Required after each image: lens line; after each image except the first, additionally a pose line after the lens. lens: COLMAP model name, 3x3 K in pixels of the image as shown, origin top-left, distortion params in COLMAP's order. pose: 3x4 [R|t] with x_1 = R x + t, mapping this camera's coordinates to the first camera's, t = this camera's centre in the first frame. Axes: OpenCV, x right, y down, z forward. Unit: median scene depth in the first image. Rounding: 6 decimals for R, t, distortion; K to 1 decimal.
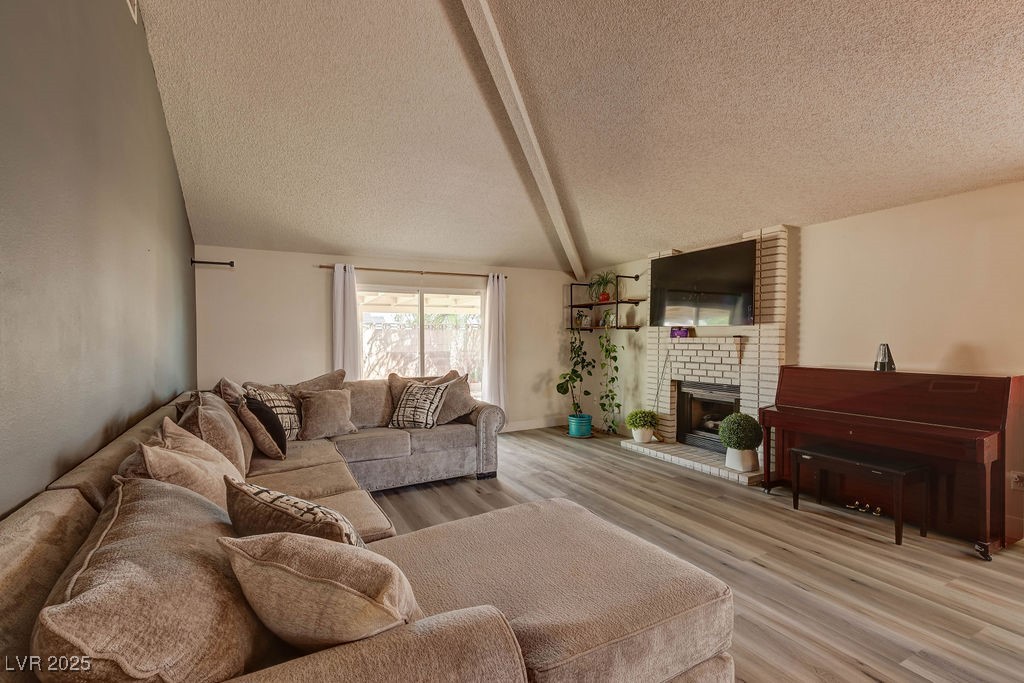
lens RADIAL K [[476.0, 0, 514.1], [0, 476.0, 340.8], [0, 0, 1]] dist [0.001554, 0.000548]
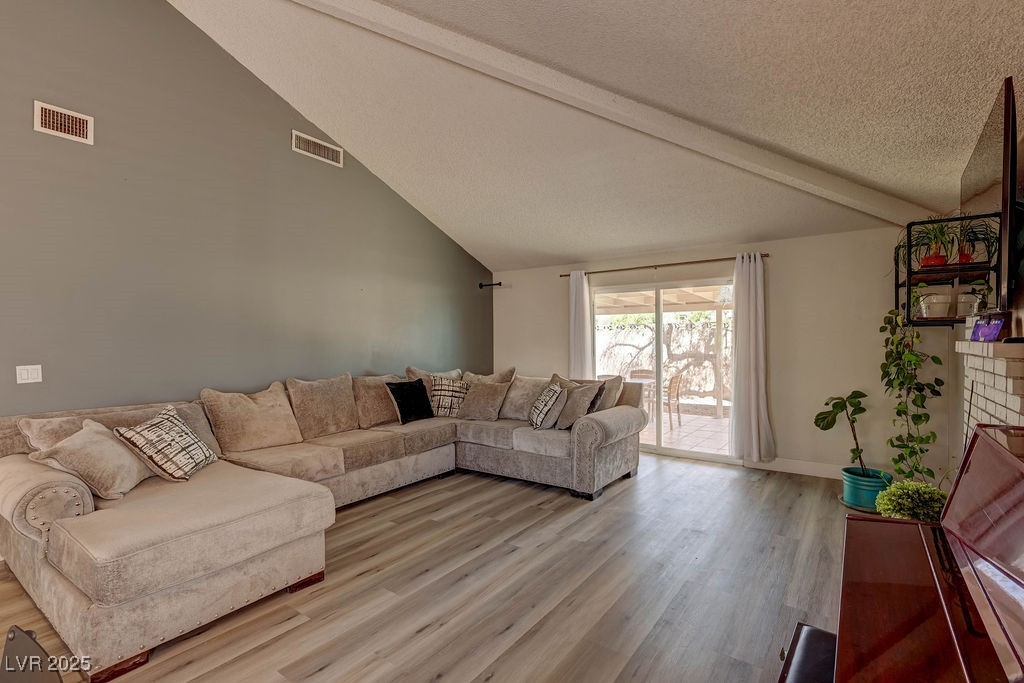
lens RADIAL K [[476.0, 0, 511.5], [0, 476.0, 341.4], [0, 0, 1]] dist [0.001554, 0.000548]
pose [[0.420129, 0.005048, -0.907450, 0.659968], [-0.007946, 0.999967, 0.001884, -0.002205], [0.907430, 0.006419, 0.420155, 0.489628]]
